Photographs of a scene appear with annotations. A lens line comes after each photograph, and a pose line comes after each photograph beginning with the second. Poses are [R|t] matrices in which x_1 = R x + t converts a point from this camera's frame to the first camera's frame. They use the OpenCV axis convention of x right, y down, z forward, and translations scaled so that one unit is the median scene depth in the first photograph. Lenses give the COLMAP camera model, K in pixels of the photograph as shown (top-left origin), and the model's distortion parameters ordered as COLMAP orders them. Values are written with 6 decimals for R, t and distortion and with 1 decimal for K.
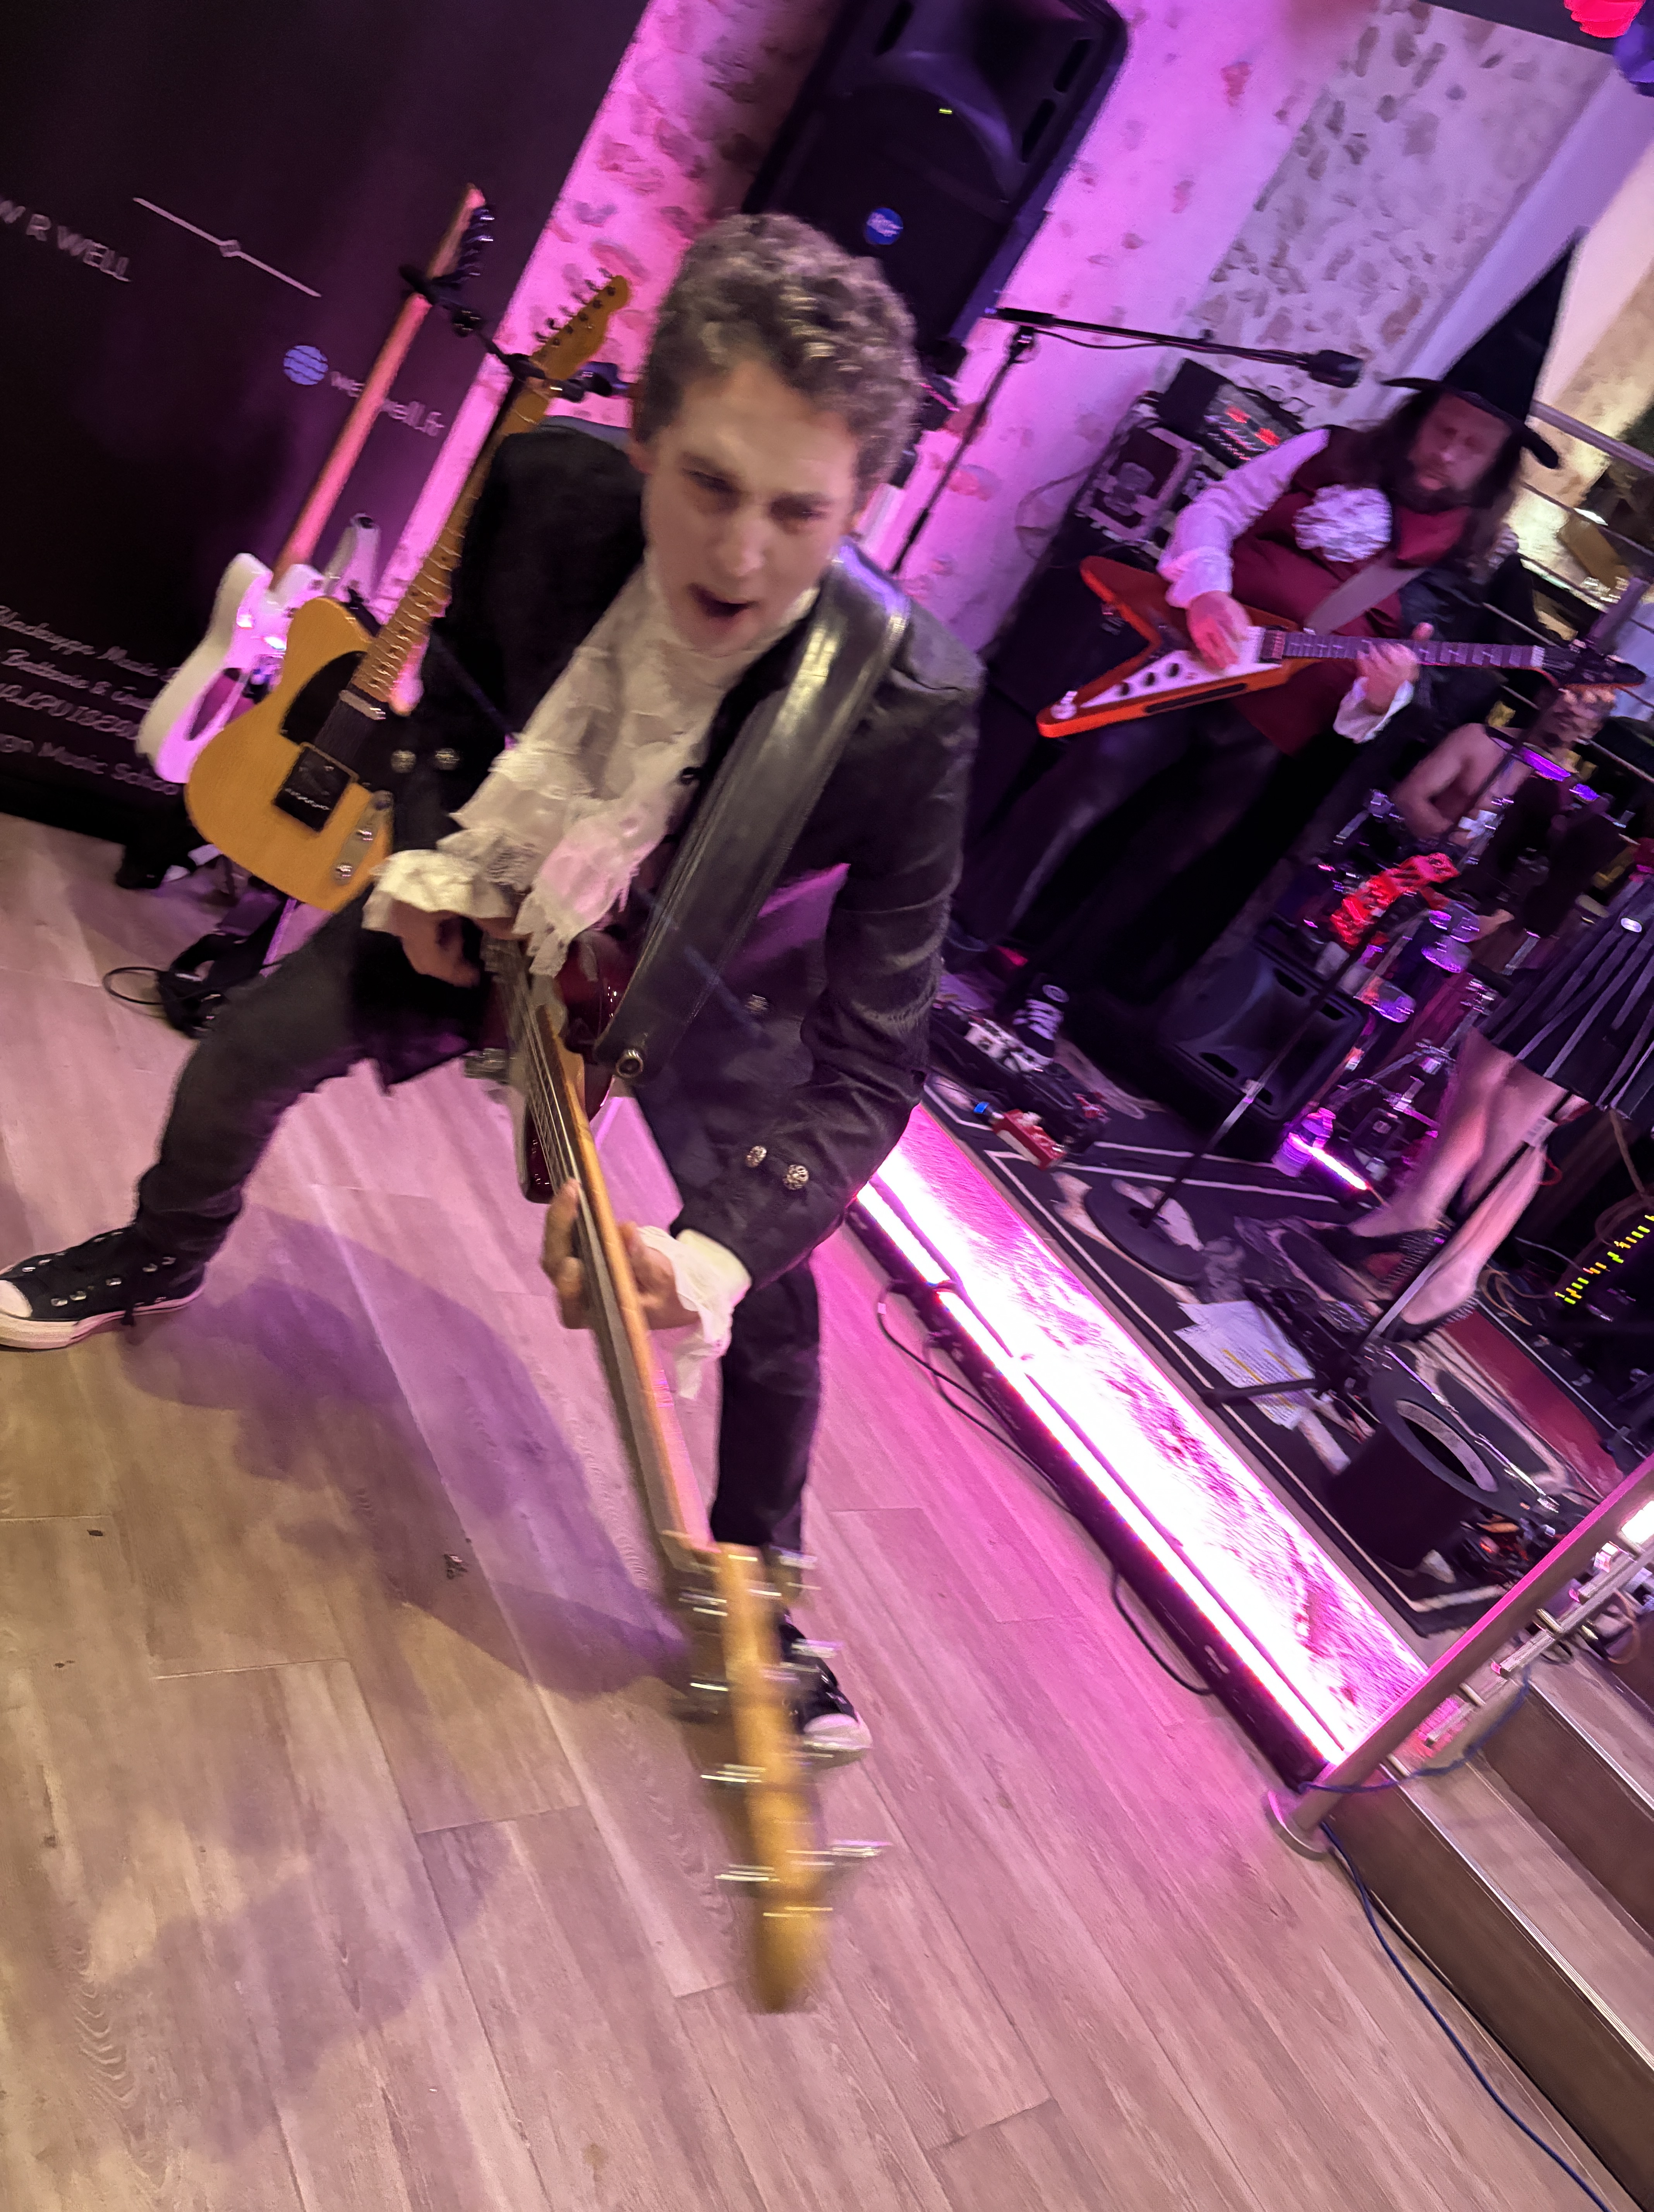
lens RADIAL K [[1666.5, 0, 829.3], [0, 1666.5, 1108.0], [0, 0, 1]] dist [0.049567, -0.016596]
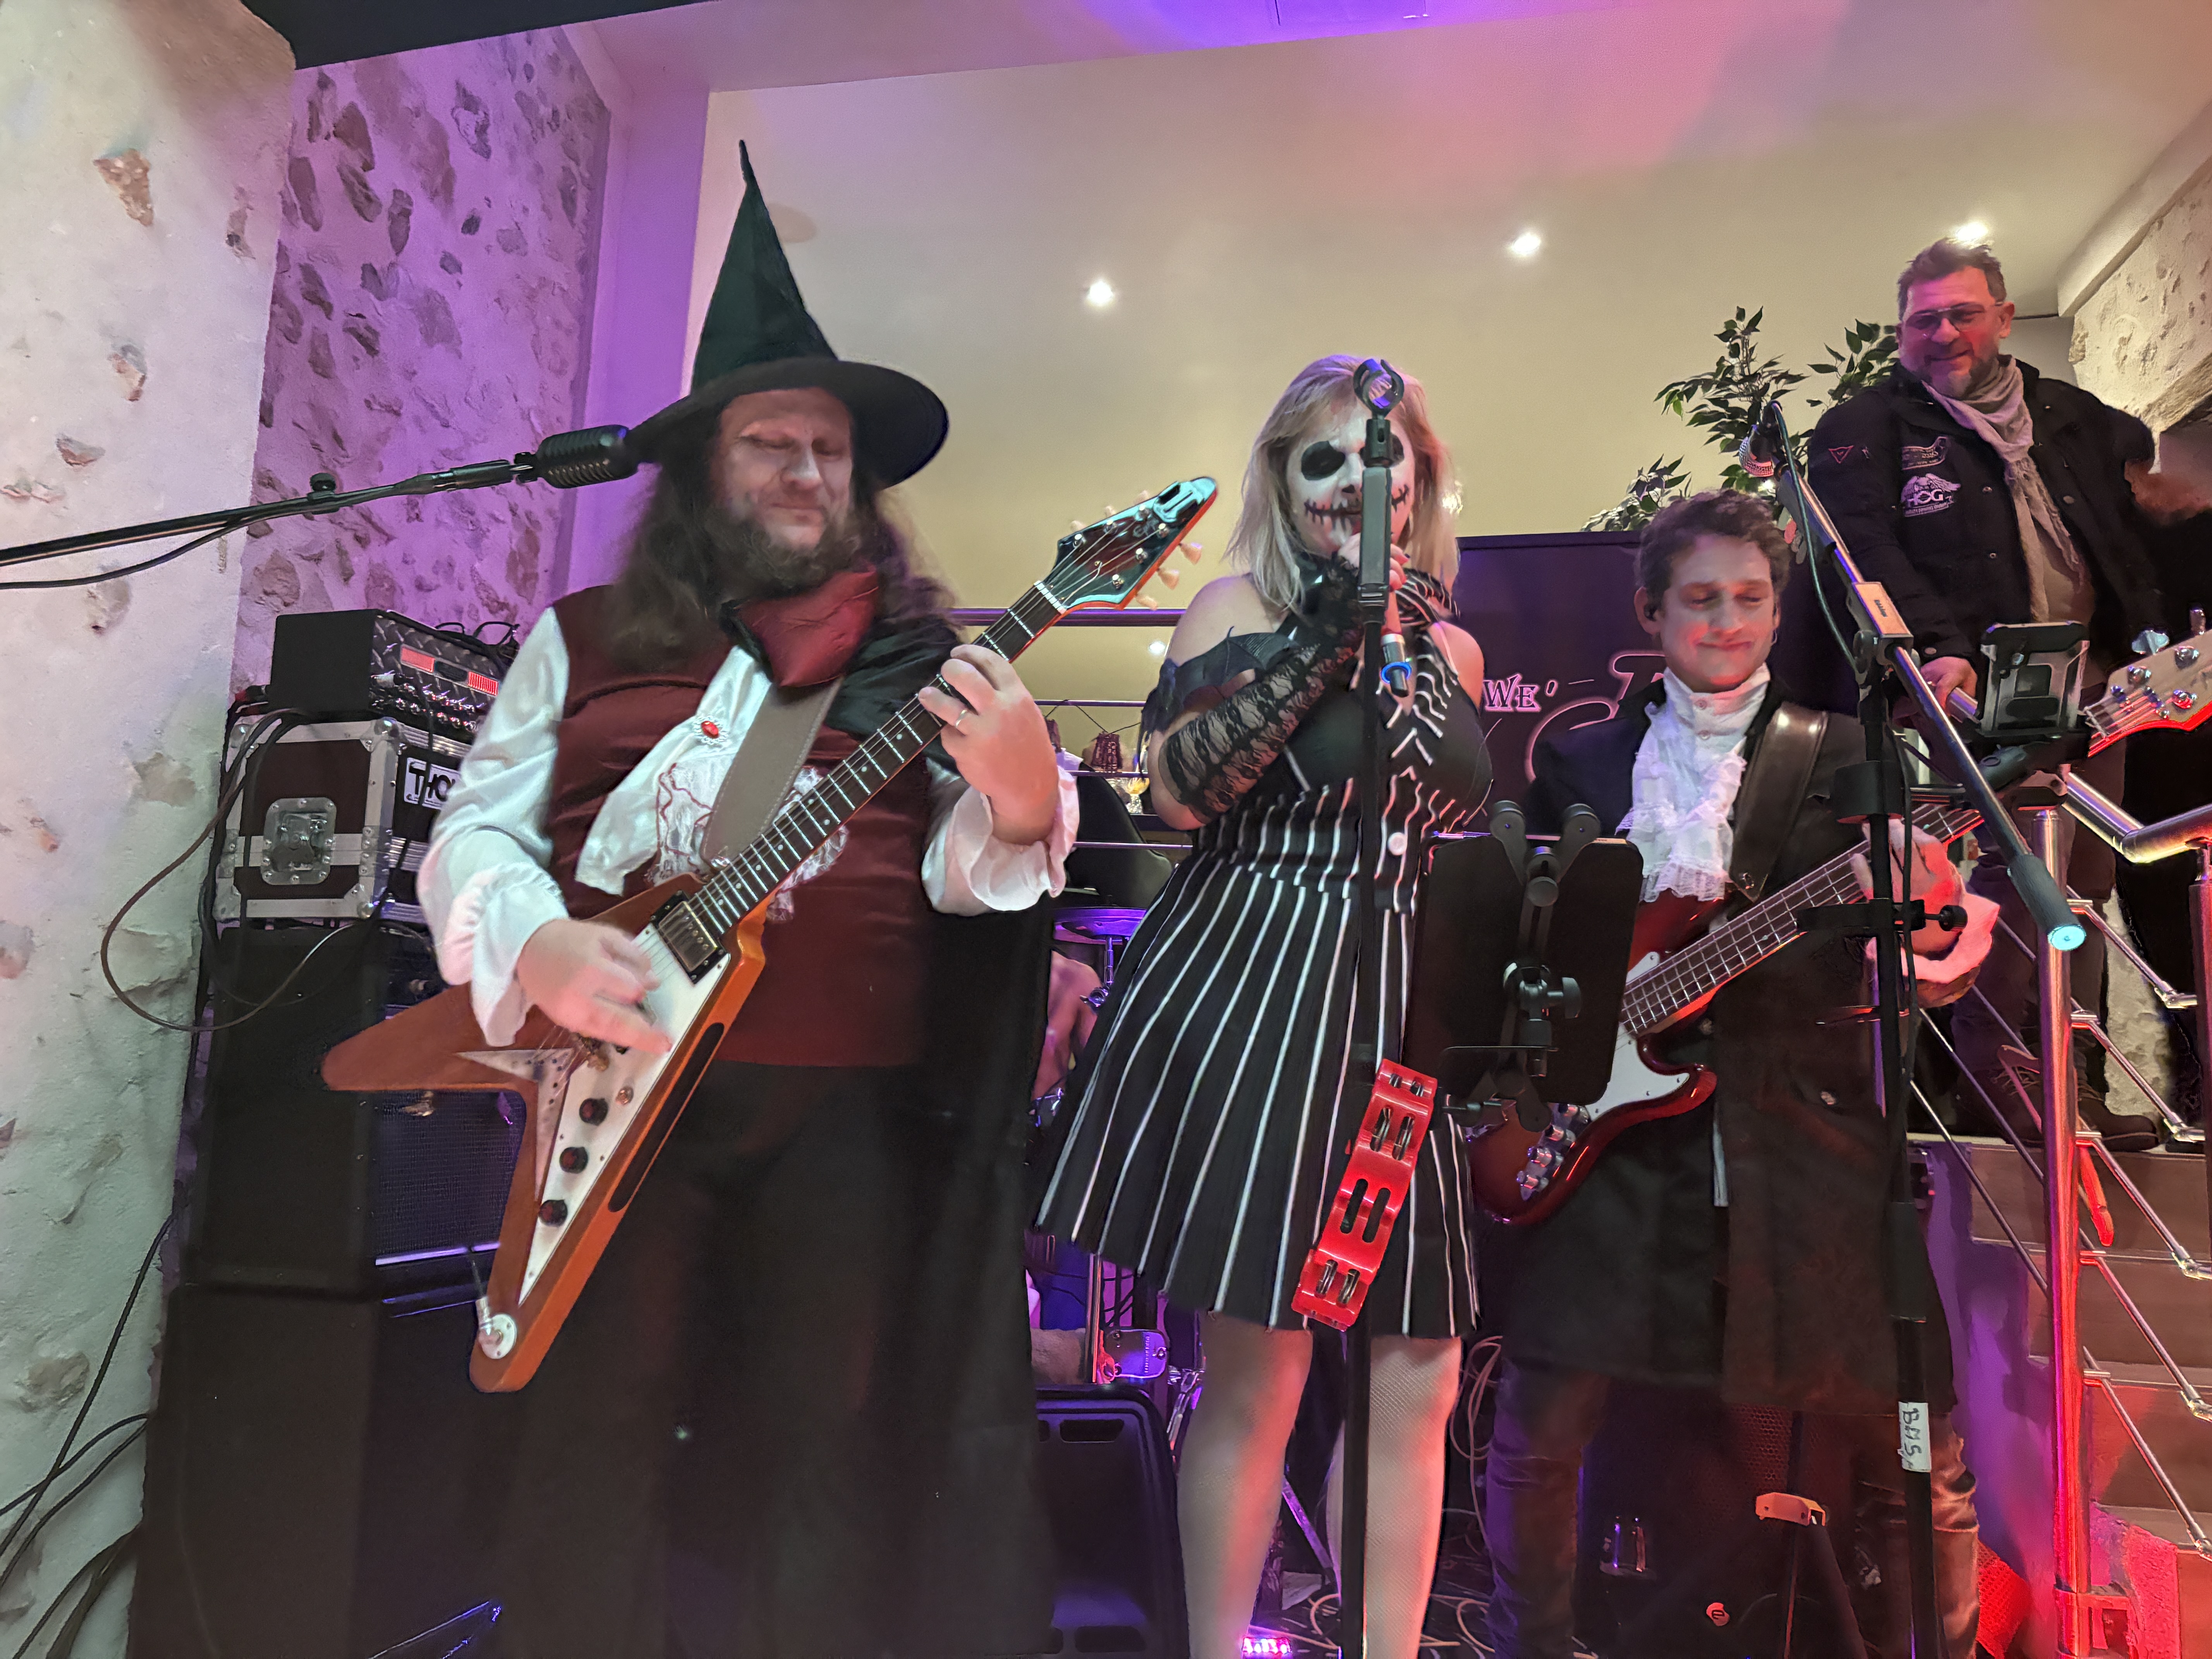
lens RADIAL K [[1666.7, 0, 1107.3], [0, 1666.7, 820.0], [0, 0, 1]] dist [0.049567, -0.016596]
pose [[0.693037, -0.396875, 0.601822, 0.034192], [0.592712, 0.788890, -0.162308, -0.131419], [-0.410356, 0.469193, 0.781963, 0.466450]]
